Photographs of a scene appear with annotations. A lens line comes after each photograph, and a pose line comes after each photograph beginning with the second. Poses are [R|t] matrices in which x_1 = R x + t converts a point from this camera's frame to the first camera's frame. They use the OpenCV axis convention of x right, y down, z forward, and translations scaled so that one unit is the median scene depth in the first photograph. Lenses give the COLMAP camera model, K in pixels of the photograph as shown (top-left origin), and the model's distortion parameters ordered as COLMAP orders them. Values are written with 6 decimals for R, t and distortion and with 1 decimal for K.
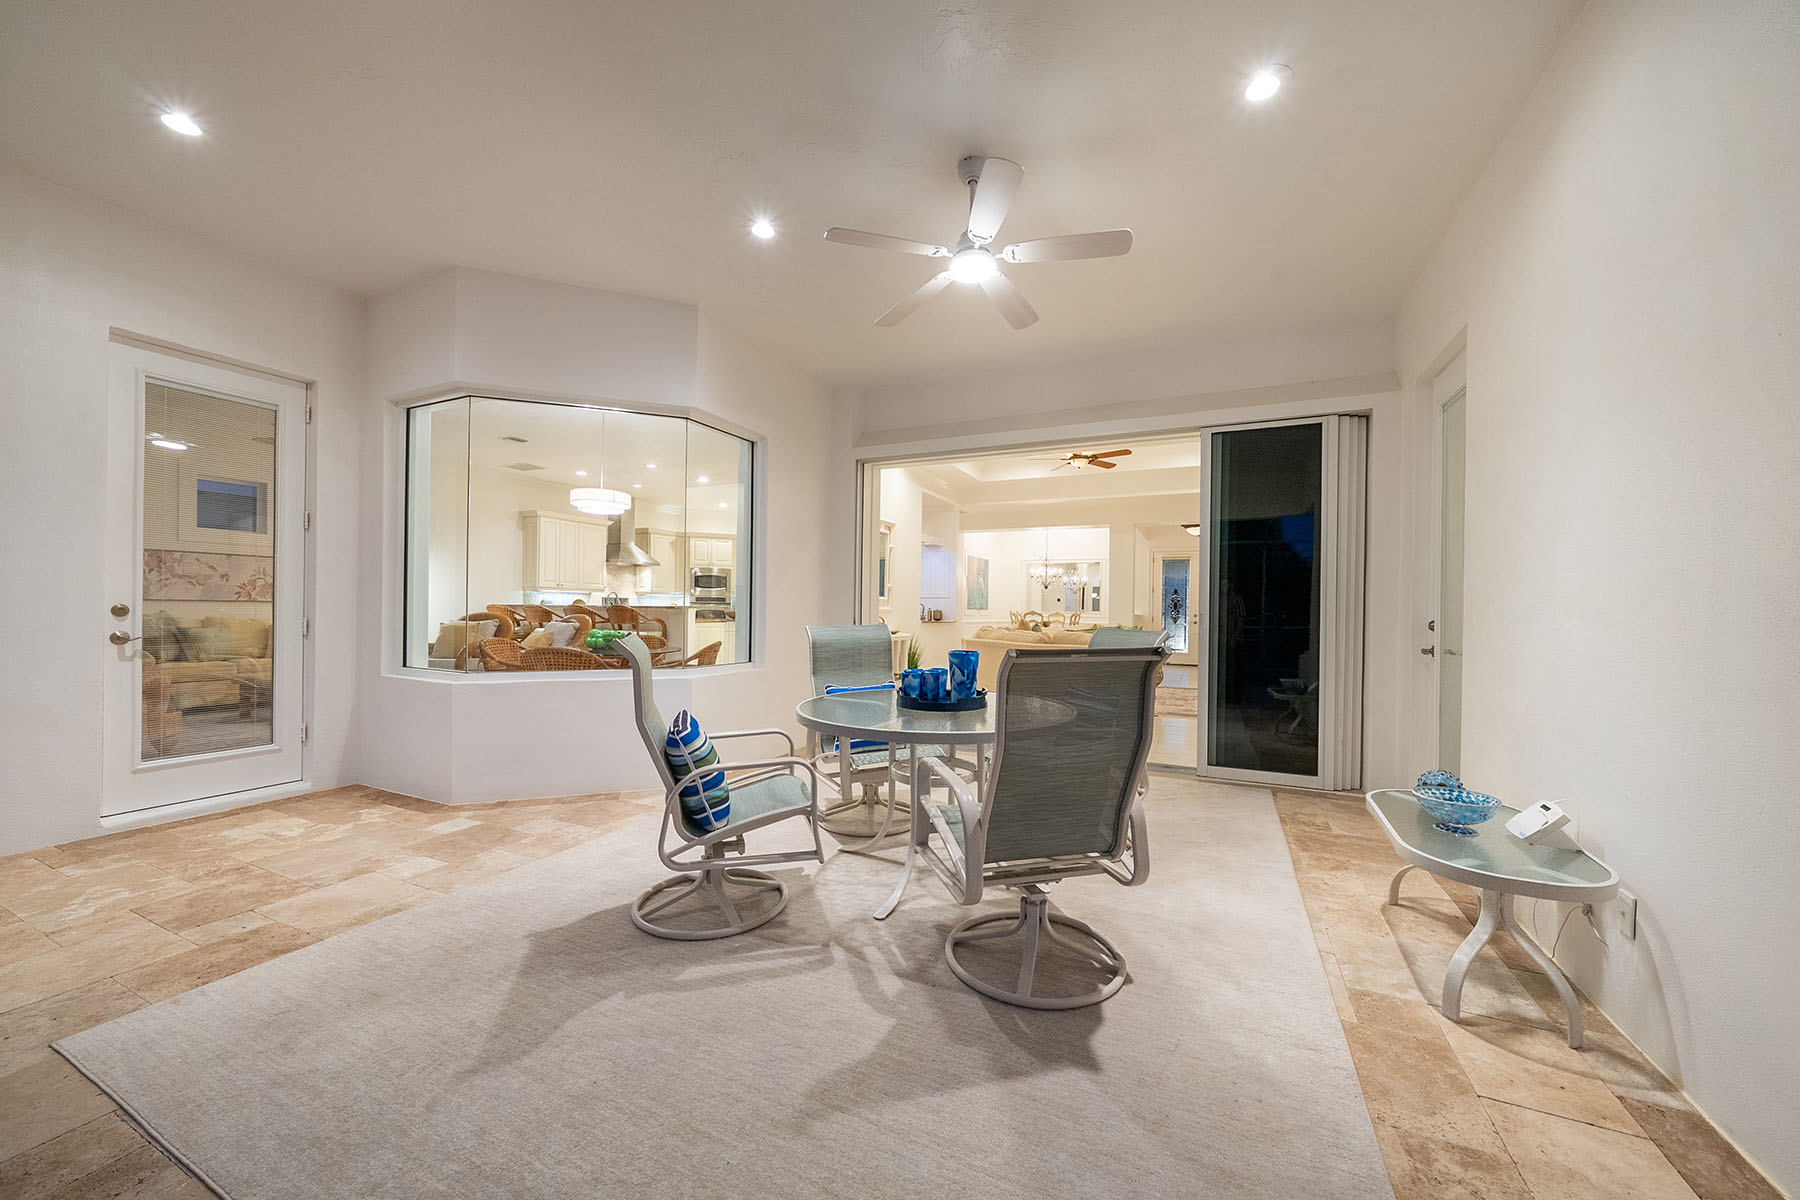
lens RADIAL K [[673.5, 0, 910.5], [0, 673.5, 612.8], [0, 0, 1]] dist [-0.002428, -0.000578]
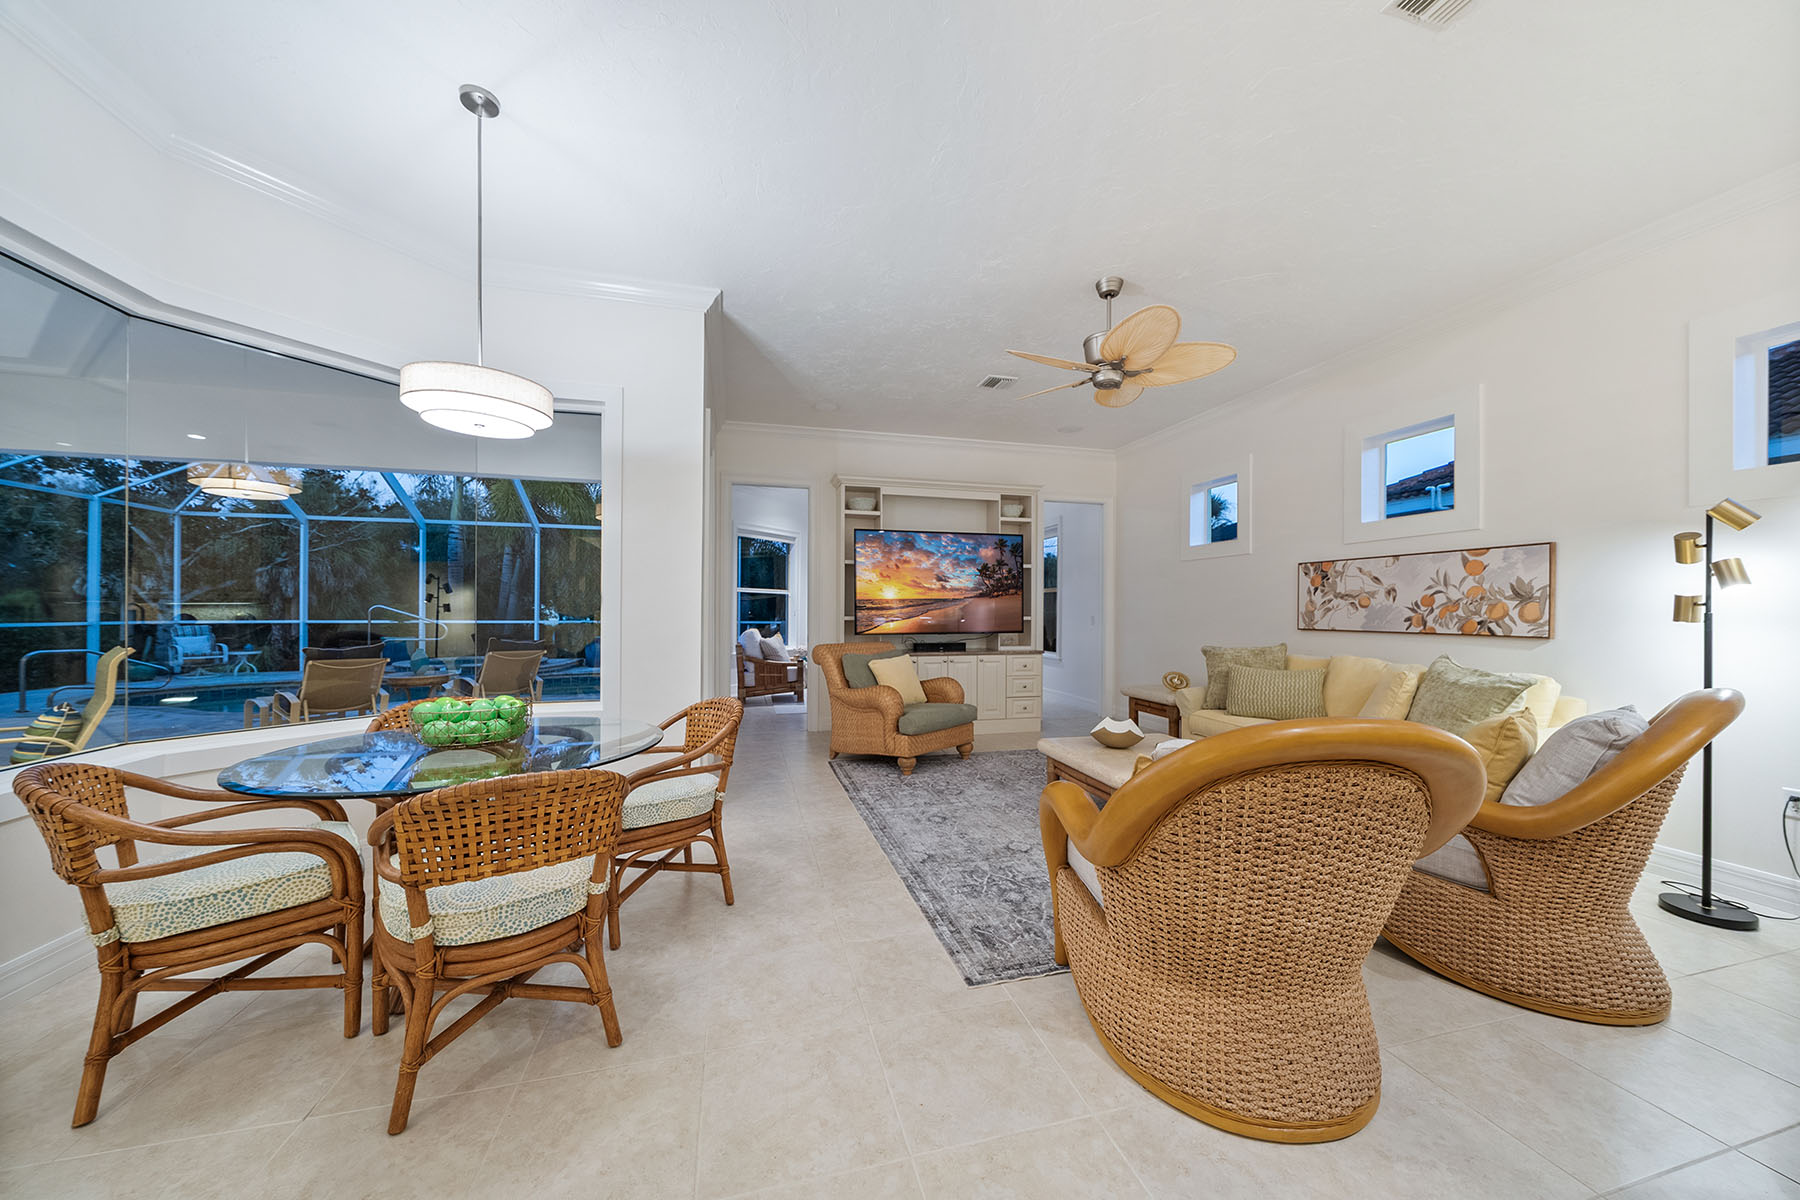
lens RADIAL K [[616.0, 0, 903.4], [0, 616.0, 617.8], [0, 0, 1]] dist [-0.004782, -0.000544]
pose [[-0.771765, -0.009816, -0.635832, -0.205118], [-0.014479, 0.999893, 0.002138, -0.016304], [0.635743, 0.010857, -0.771824, 0.725303]]
